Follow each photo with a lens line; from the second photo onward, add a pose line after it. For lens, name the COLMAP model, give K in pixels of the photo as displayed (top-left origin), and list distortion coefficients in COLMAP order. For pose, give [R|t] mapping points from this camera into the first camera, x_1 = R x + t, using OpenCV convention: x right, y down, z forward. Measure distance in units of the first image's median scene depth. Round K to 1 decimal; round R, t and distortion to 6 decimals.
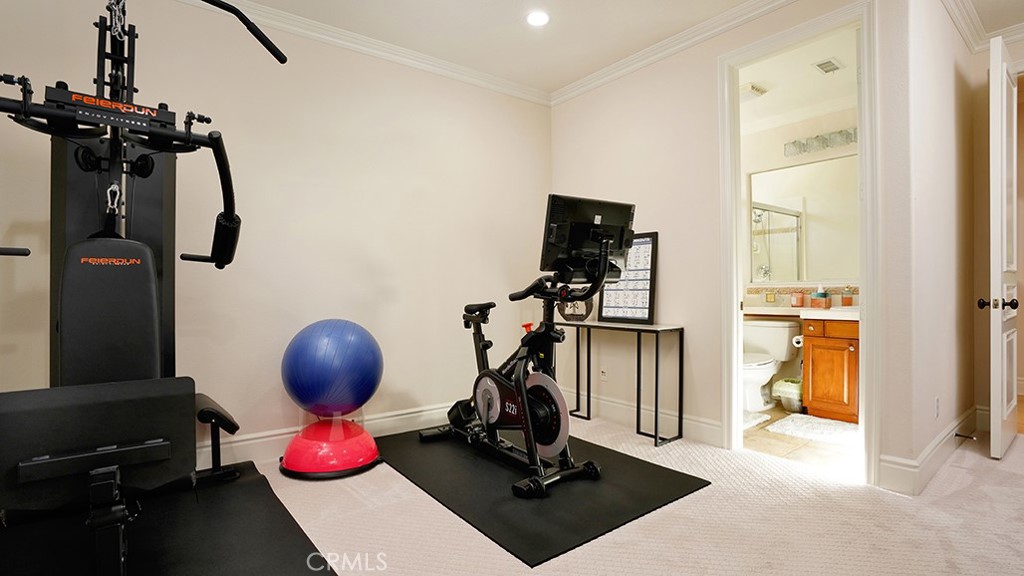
lens RADIAL K [[495.7, 0, 509.6], [0, 495.7, 291.2], [0, 0, 1]] dist [-0.094274, 0.039891]
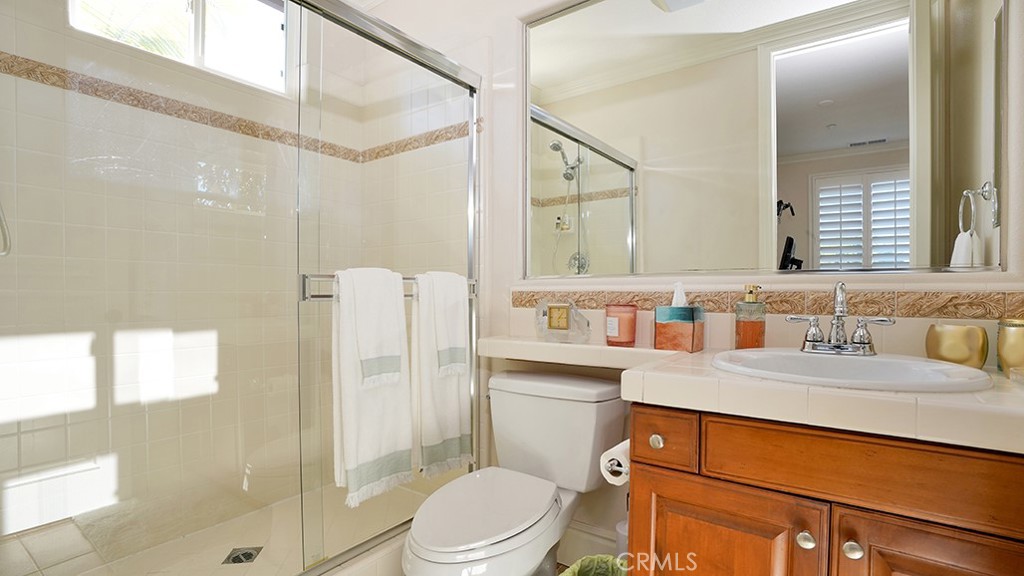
lens RADIAL K [[495.7, 0, 509.6], [0, 495.7, 291.2], [0, 0, 1]] dist [-0.094274, 0.039891]
pose [[0.960158, 0.009219, 0.279306, 0.424458], [-0.007023, 0.999936, -0.008862, -0.004230], [-0.279370, 0.006548, 0.960161, 0.683677]]
